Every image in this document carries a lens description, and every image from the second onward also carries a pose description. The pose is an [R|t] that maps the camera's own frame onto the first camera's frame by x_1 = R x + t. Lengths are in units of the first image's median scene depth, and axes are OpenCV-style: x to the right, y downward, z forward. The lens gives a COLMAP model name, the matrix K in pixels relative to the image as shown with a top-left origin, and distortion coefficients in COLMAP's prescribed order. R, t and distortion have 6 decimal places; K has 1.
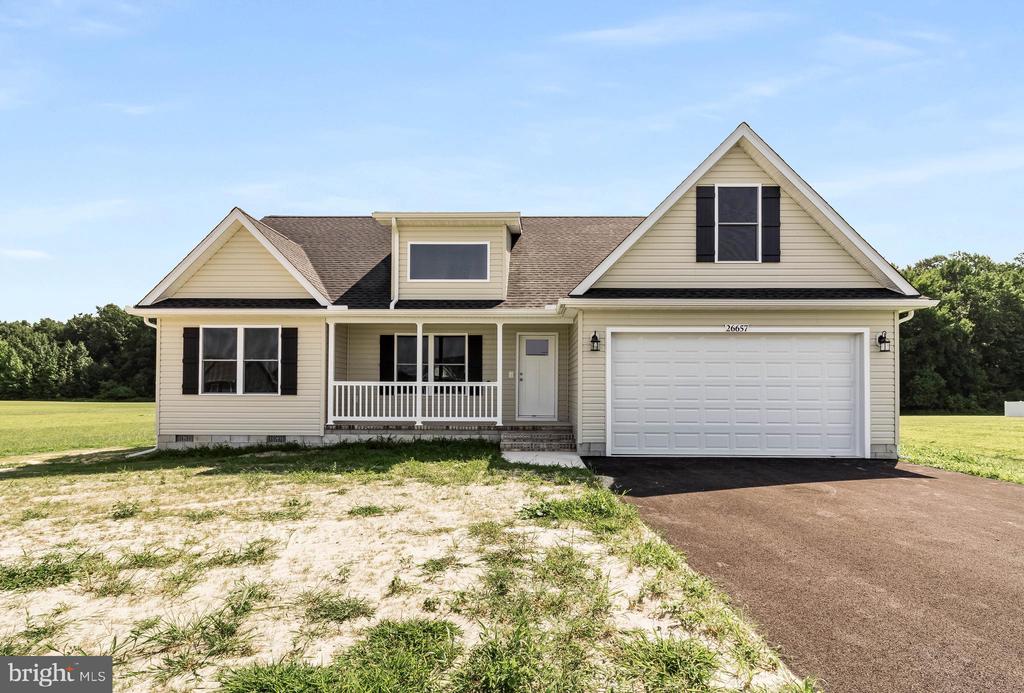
lens RADIAL K [[529.7, 0, 445.3], [0, 529.7, 389.7], [0, 0, 1]] dist [0.000891, 0.003182]
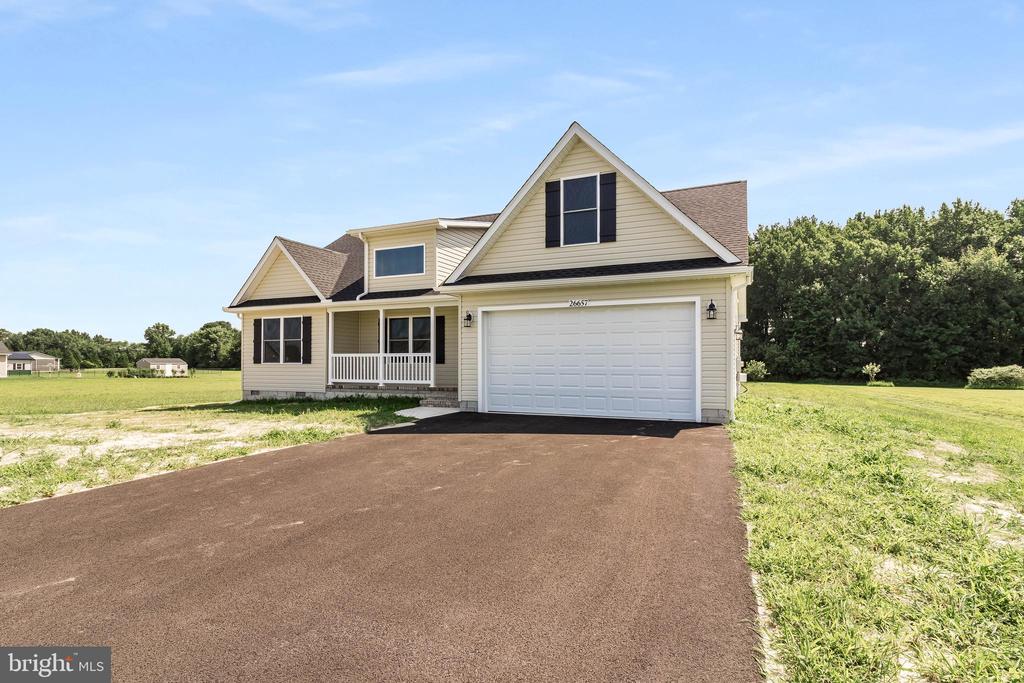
lens RADIAL K [[529.7, 0, 568.5], [0, 529.7, 362.0], [0, 0, 1]] dist [0.000891, 0.003182]
pose [[0.924176, -0.005211, -0.381932, 0.908289], [0.006687, 0.999974, 0.002538, 0.006643], [0.381909, -0.004900, 0.924187, -0.052874]]
